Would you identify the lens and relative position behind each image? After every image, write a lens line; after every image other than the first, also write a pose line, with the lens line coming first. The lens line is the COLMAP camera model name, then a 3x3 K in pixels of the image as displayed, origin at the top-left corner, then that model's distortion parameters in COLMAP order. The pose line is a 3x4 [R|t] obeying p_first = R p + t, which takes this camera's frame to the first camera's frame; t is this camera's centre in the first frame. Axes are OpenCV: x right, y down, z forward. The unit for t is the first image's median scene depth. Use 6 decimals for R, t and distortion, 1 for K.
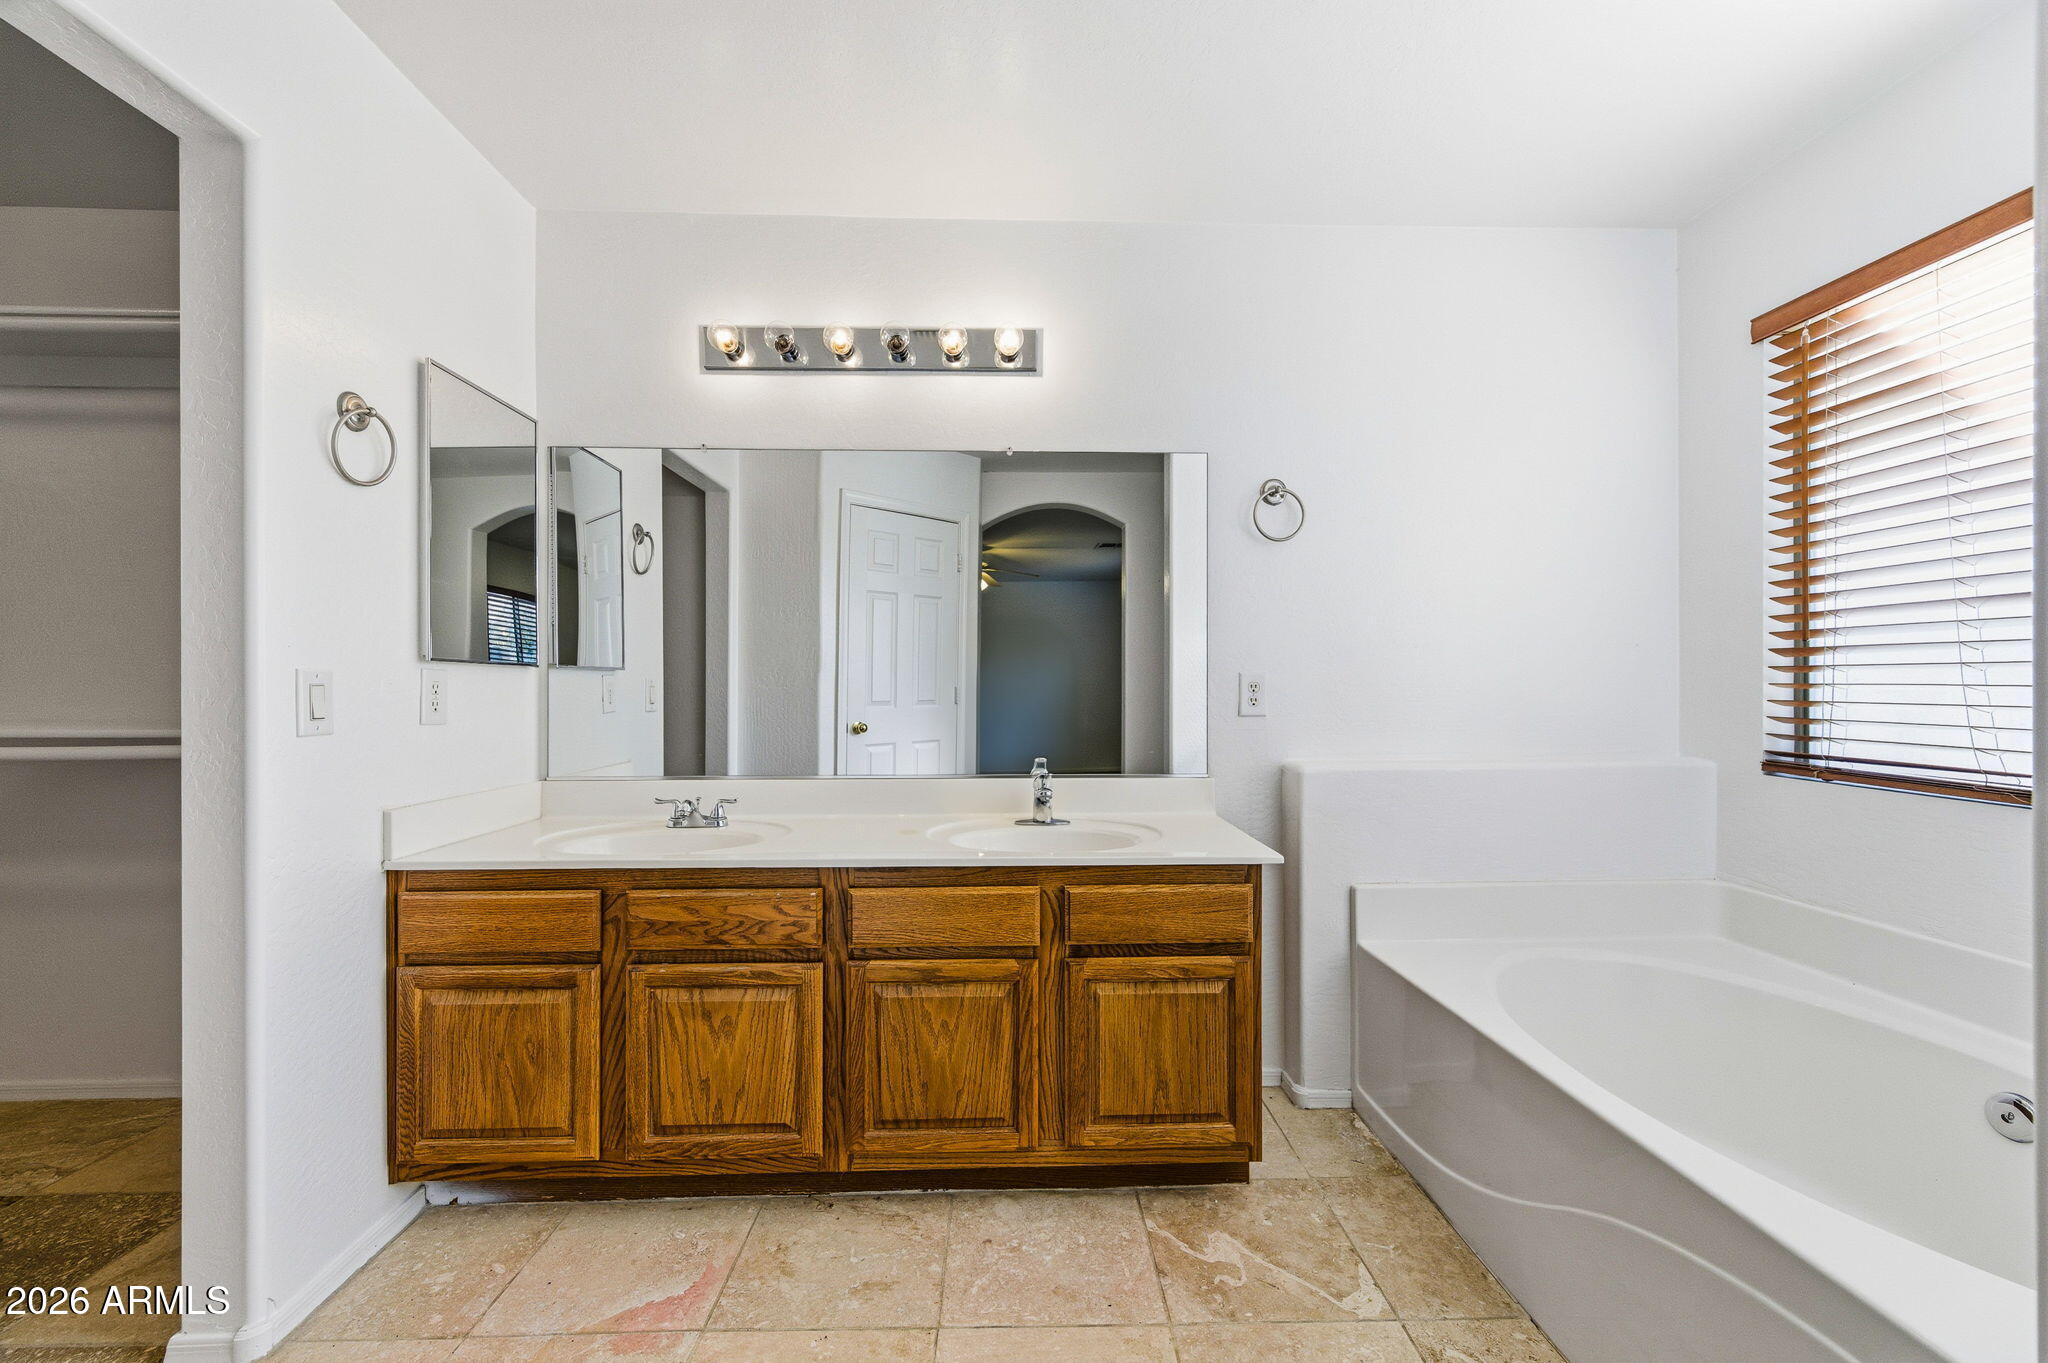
lens RADIAL K [[807.6, 0, 1026.4], [0, 807.6, 687.2], [0, 0, 1]] dist [0.002962, 0.000134]
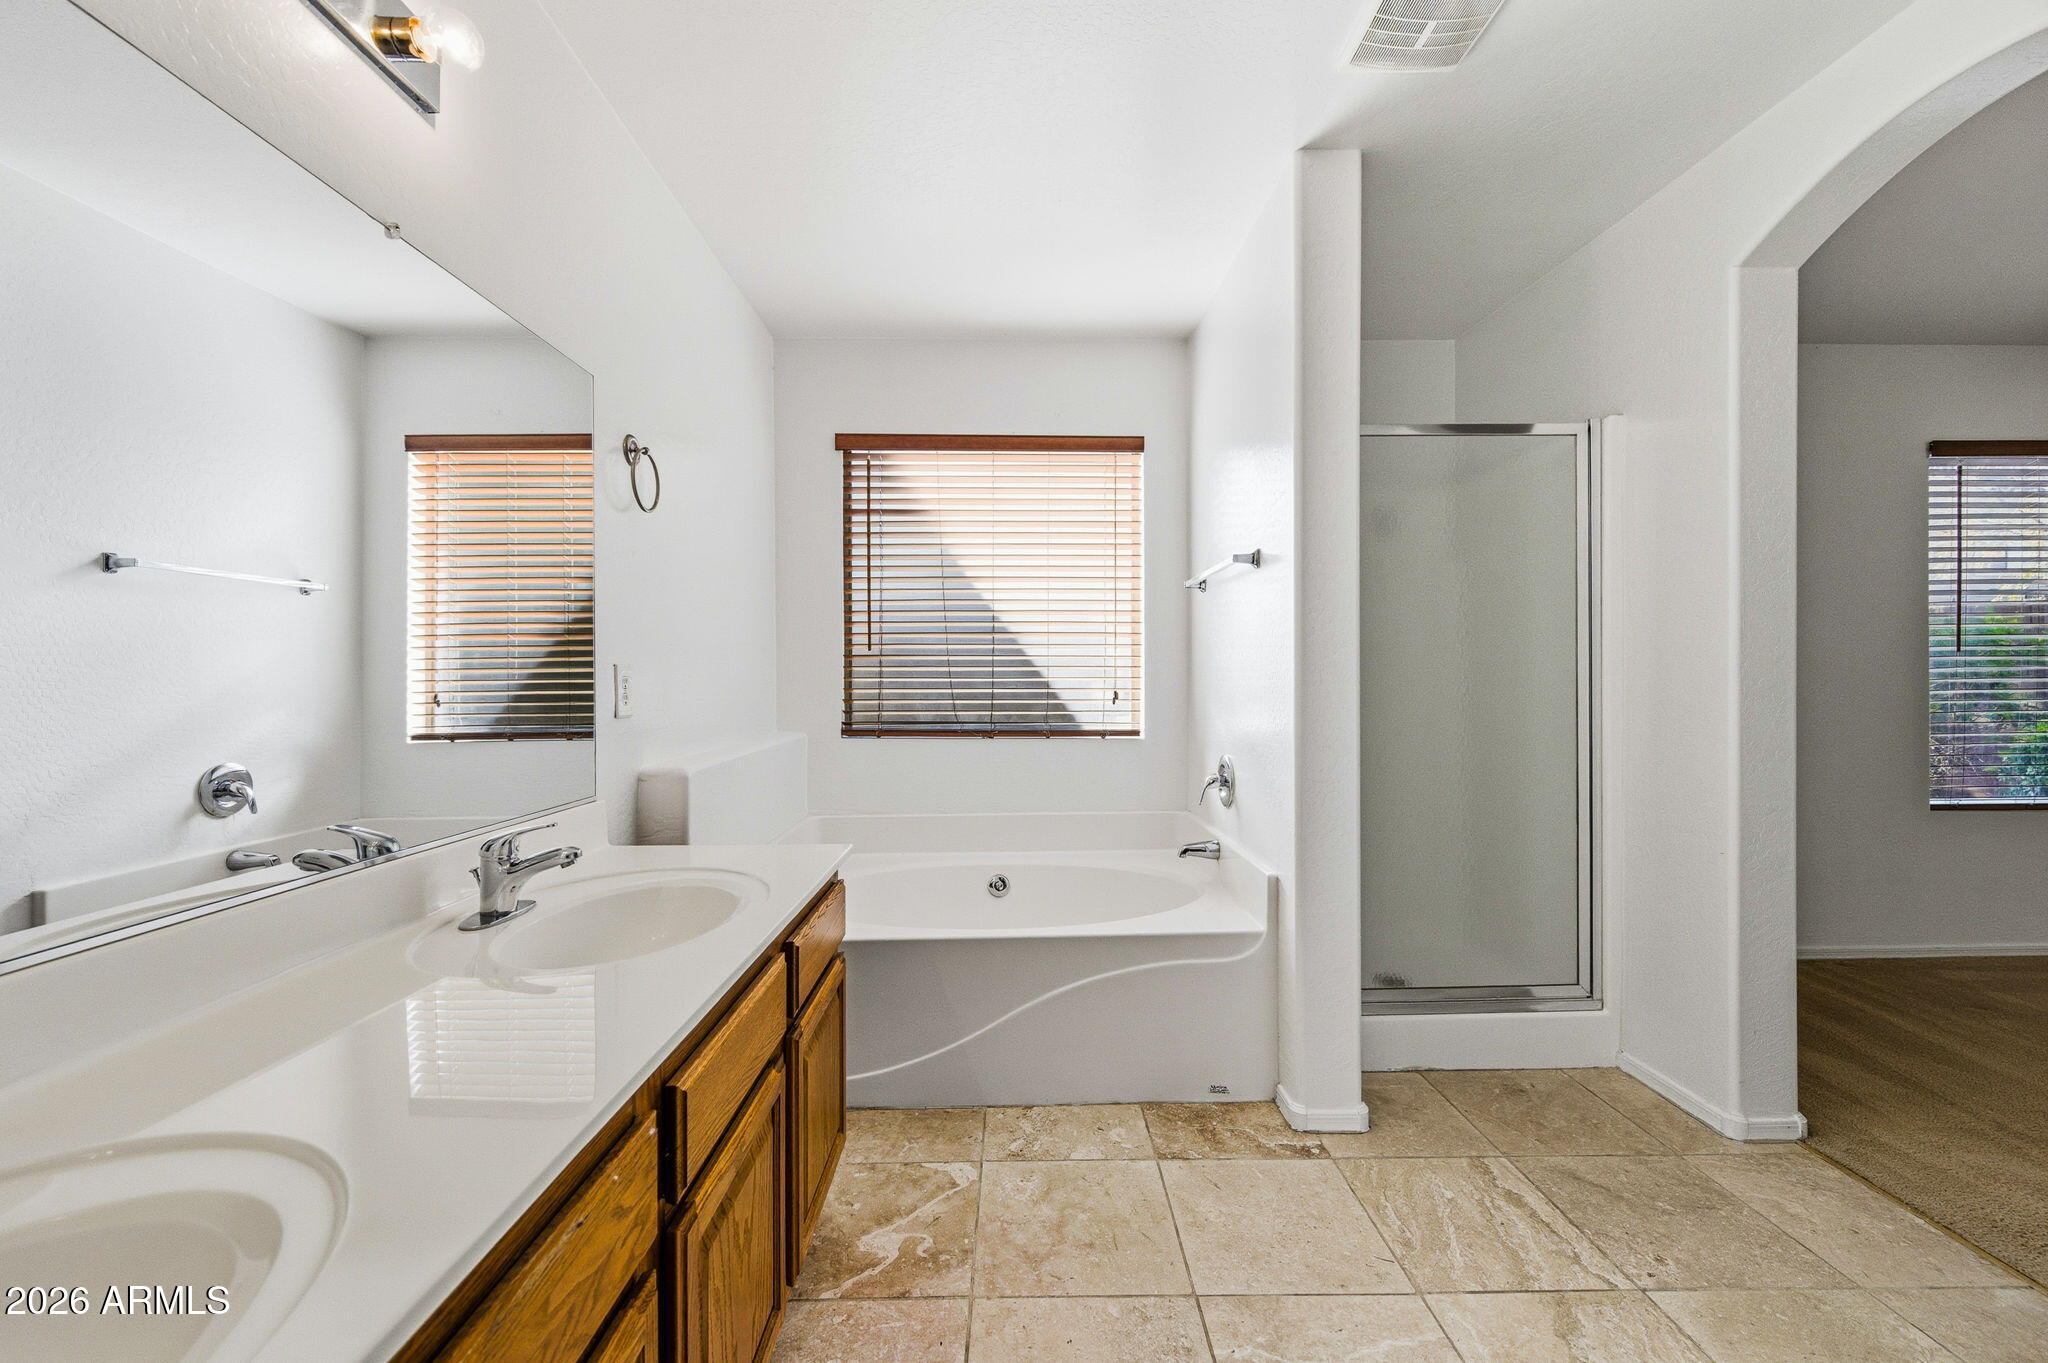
lens RADIAL K [[807.6, 0, 1025.4], [0, 807.6, 670.4], [0, 0, 1]] dist [0.002962, 0.000134]
pose [[0.006133, 0.001823, 0.999980, -0.811192], [0.006338, 0.999978, -0.001861, -0.018296], [-0.999961, 0.006350, 0.006121, 0.858292]]
